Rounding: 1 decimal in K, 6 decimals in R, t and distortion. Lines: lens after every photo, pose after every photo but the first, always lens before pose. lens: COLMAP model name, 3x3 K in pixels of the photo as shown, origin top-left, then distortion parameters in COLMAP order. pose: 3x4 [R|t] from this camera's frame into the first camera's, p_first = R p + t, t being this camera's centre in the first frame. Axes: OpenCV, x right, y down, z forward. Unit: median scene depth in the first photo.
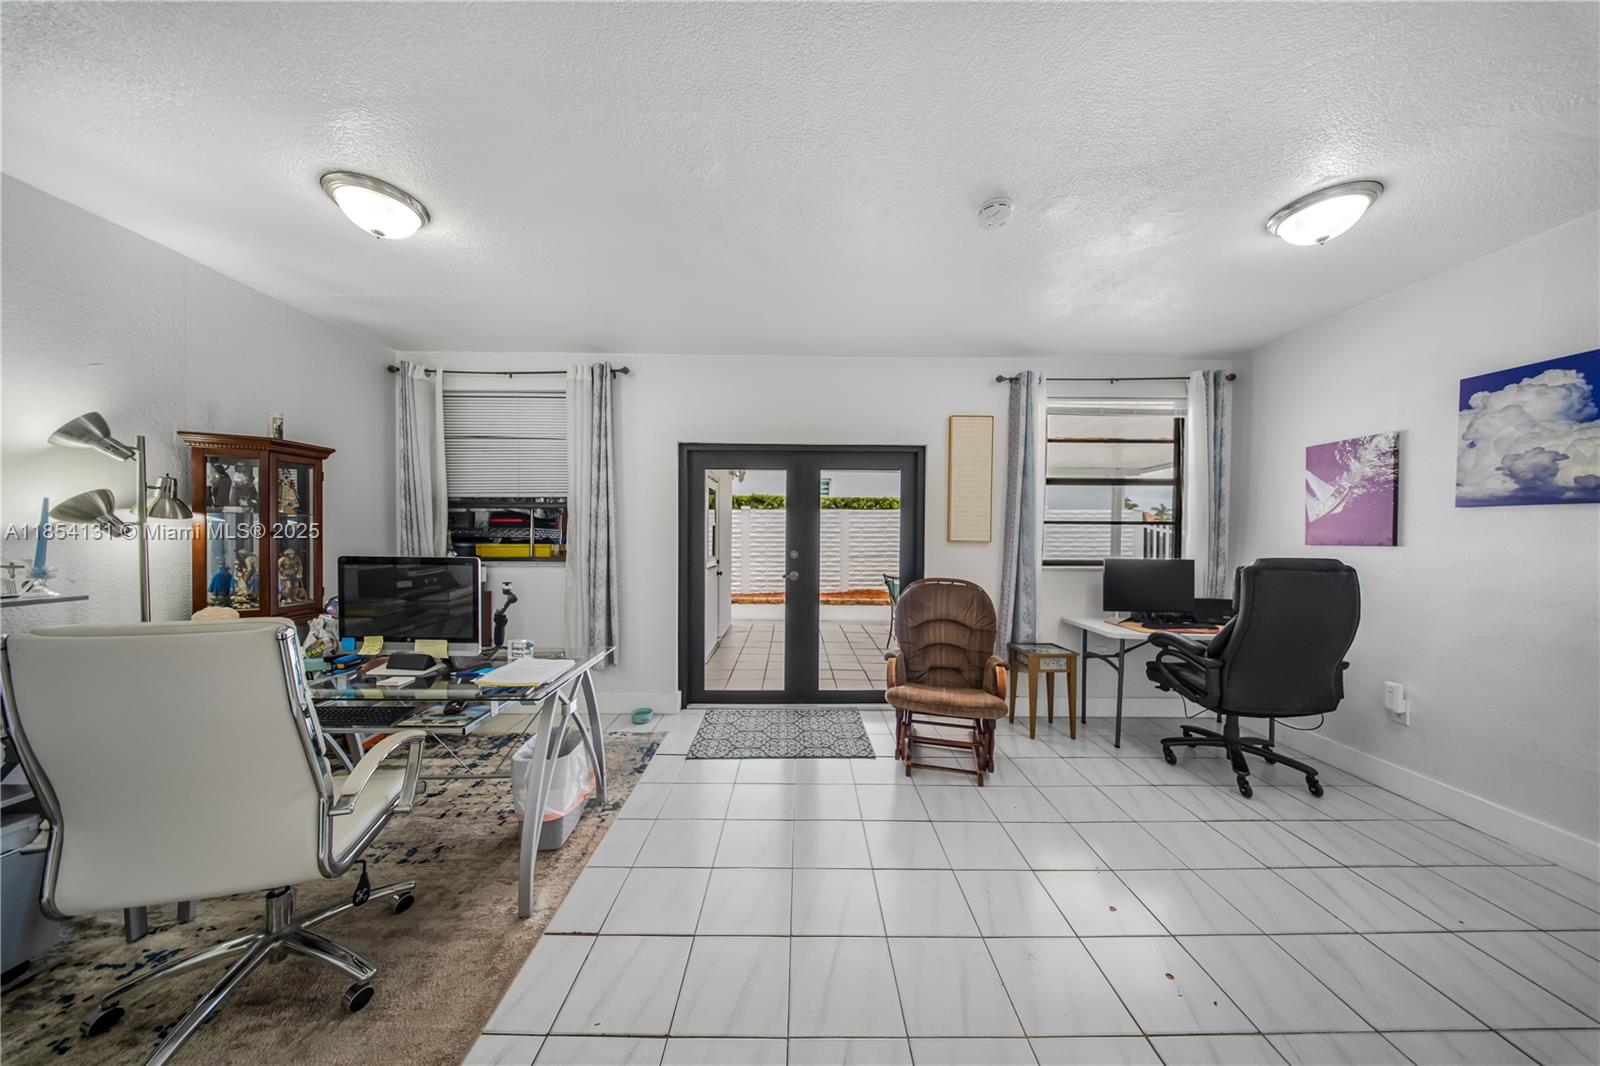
lens RADIAL K [[486.7, 0, 780.7], [0, 486.7, 549.9], [0, 0, 1]] dist [-0.003151, -0.001017]
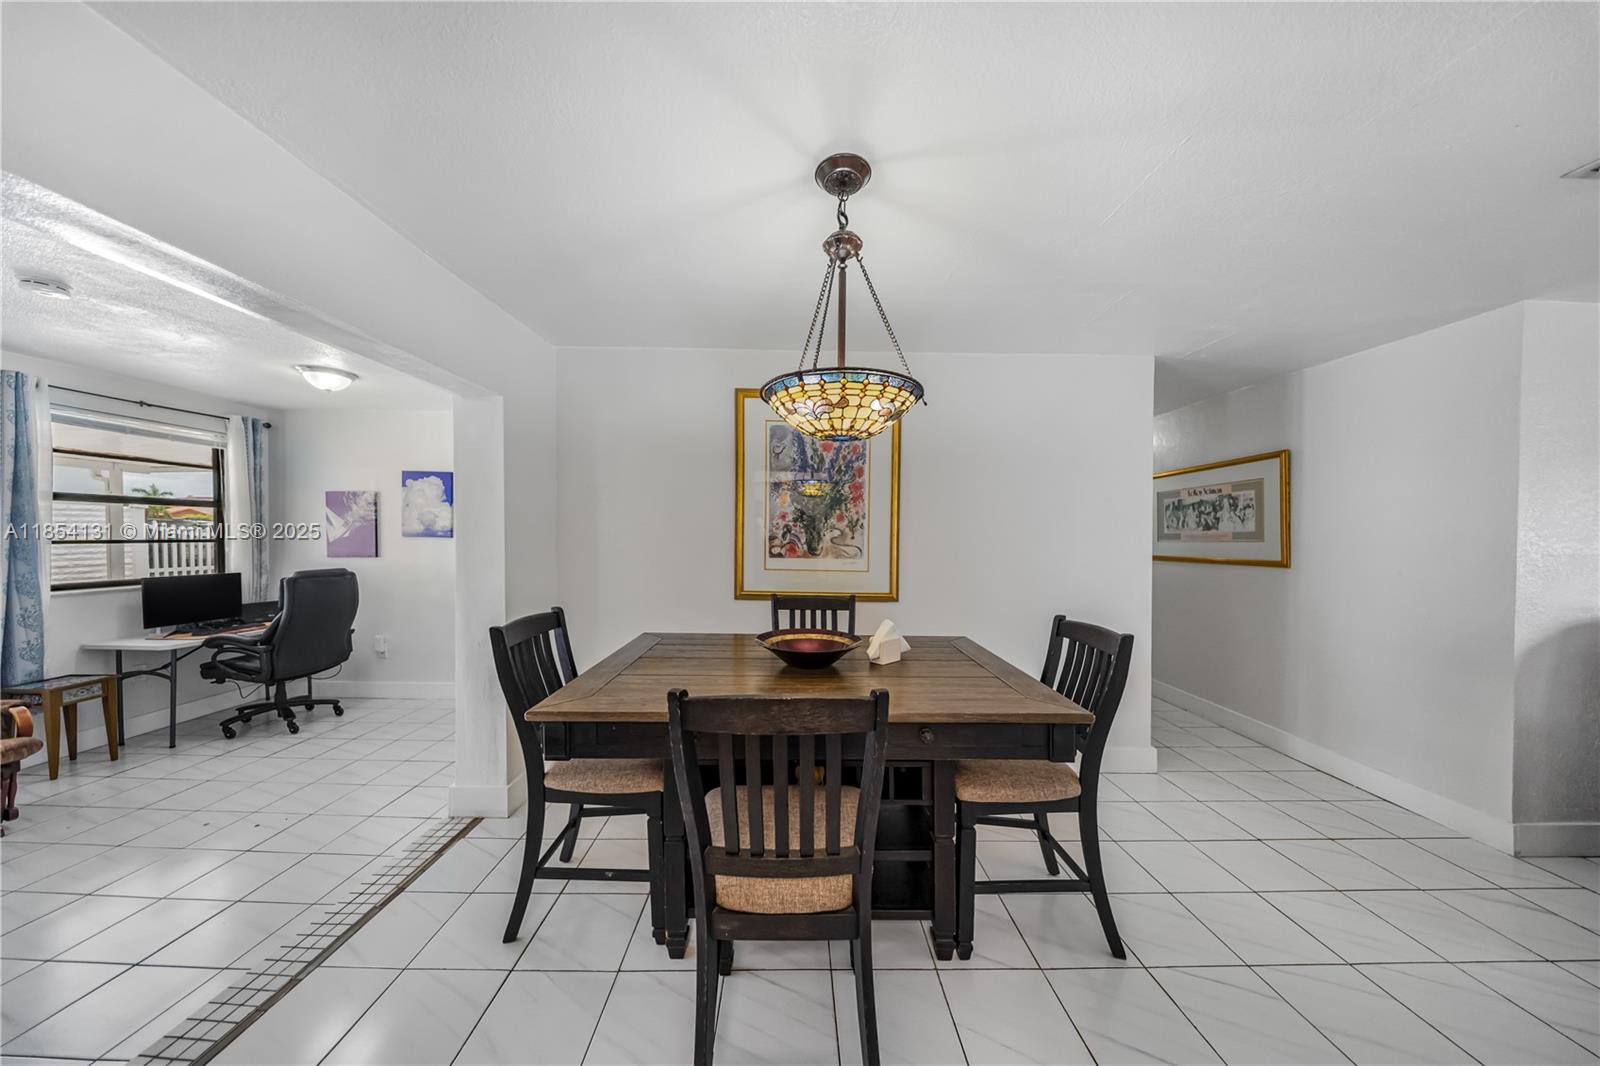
lens RADIAL K [[486.7, 0, 811.7], [0, 486.7, 540.7], [0, 0, 1]] dist [-0.003151, -0.001017]
pose [[-0.032596, -0.014821, 0.999359, -0.436270], [0.021461, 0.999649, 0.015525, -0.050994], [-0.999238, 0.021953, -0.032267, -0.424902]]
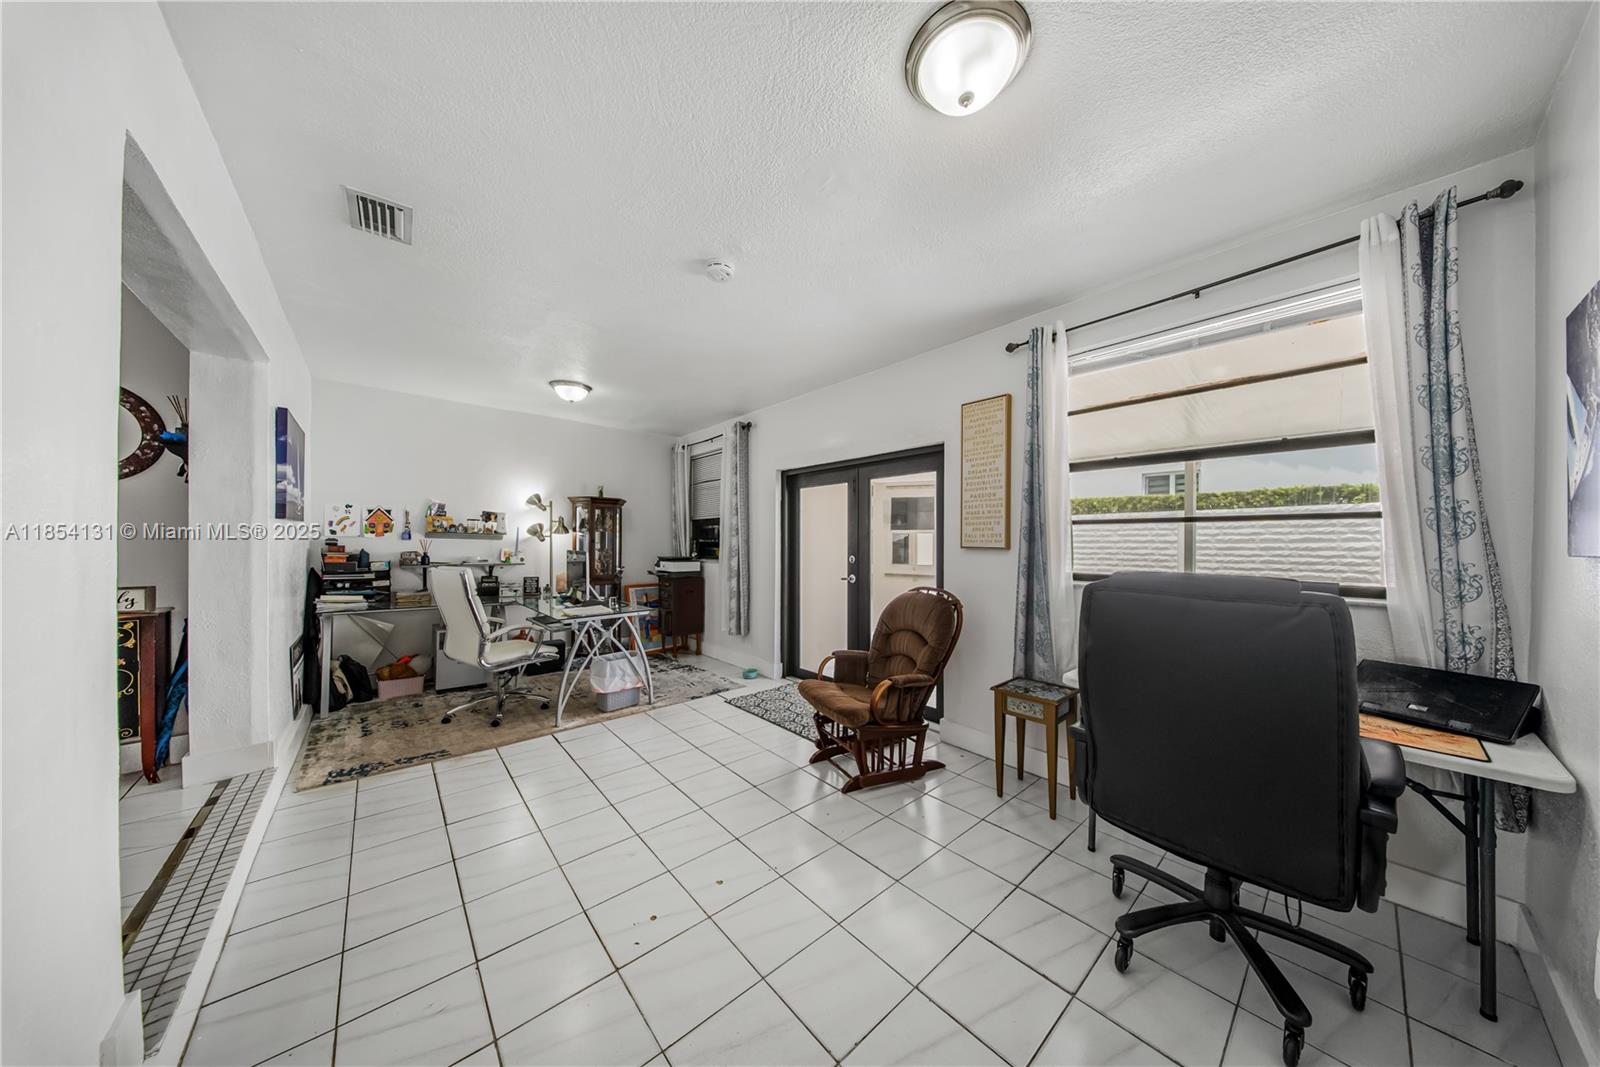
lens RADIAL K [[486.7, 0, 815.8], [0, 486.7, 546.1], [0, 0, 1]] dist [-0.003151, -0.001017]
pose [[0.657107, 0.001544, -0.753795, 0.956154], [-0.027235, 0.999394, -0.021695, 0.008059], [0.753305, 0.034785, 0.656751, 0.252412]]
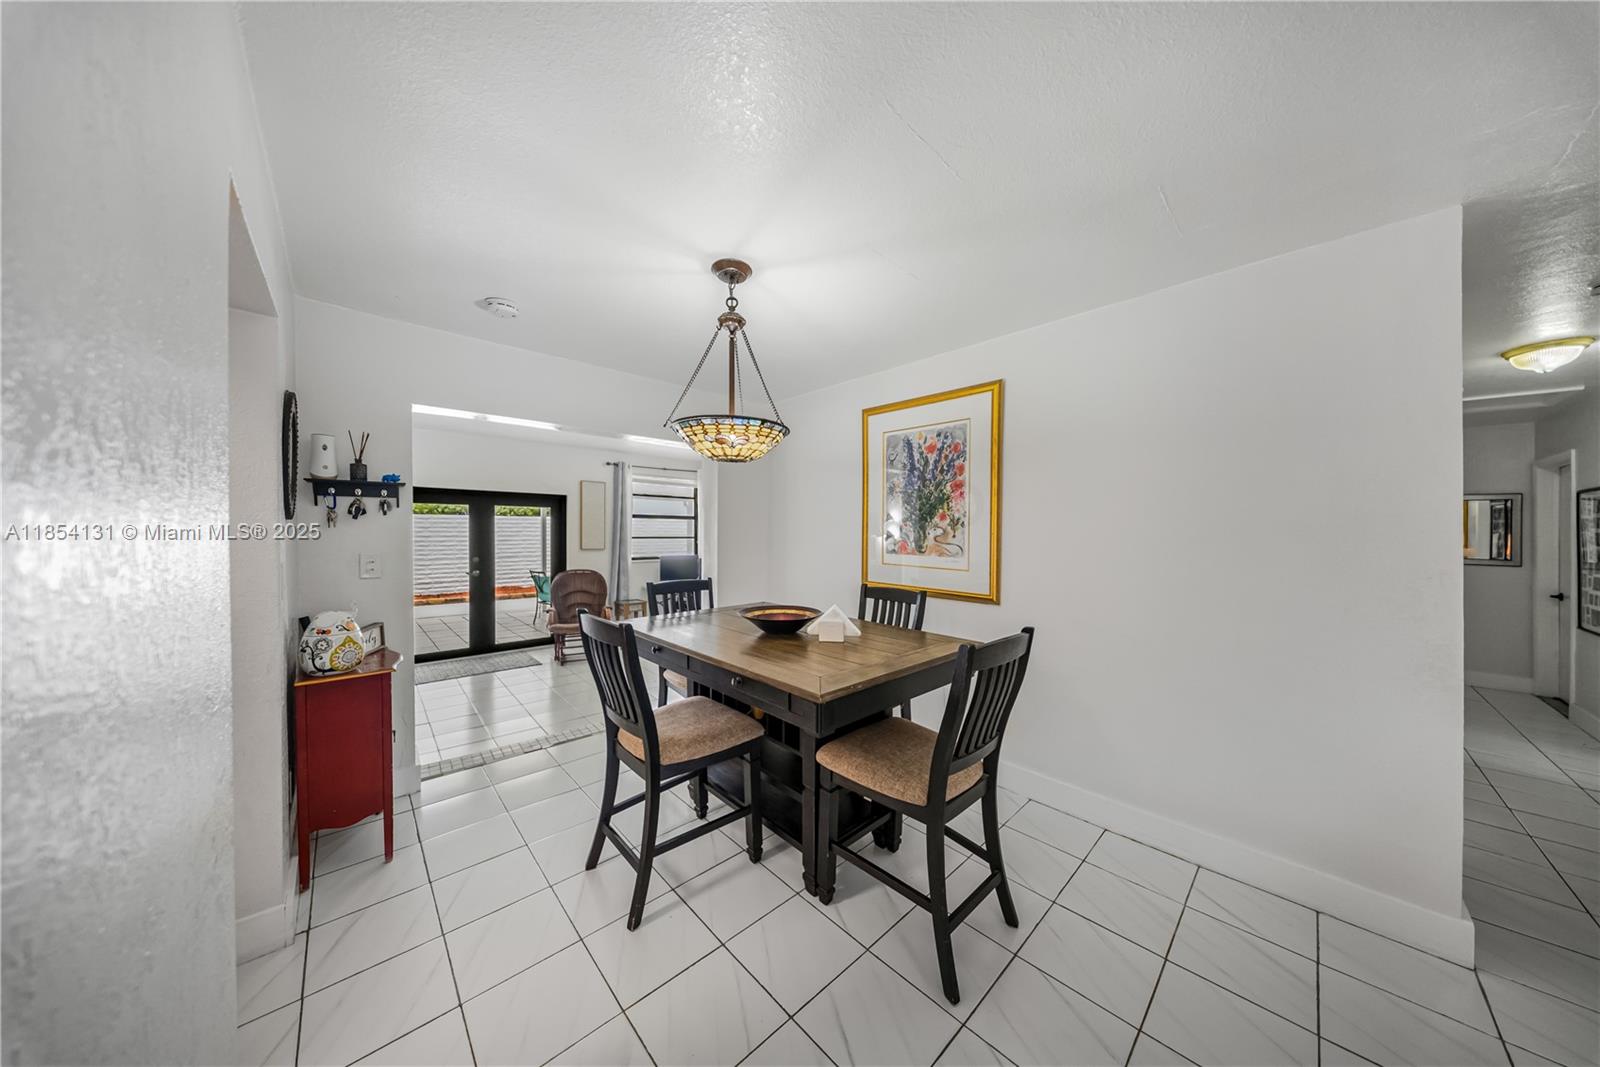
lens RADIAL K [[486.7, 0, 821.6], [0, 486.7, 542.5], [0, 0, 1]] dist [-0.003151, -0.001017]
pose [[0.704726, -0.012785, 0.709364, -0.345856], [0.016511, 0.999862, 0.001617, -0.033738], [-0.709287, 0.010572, 0.704840, -1.023889]]
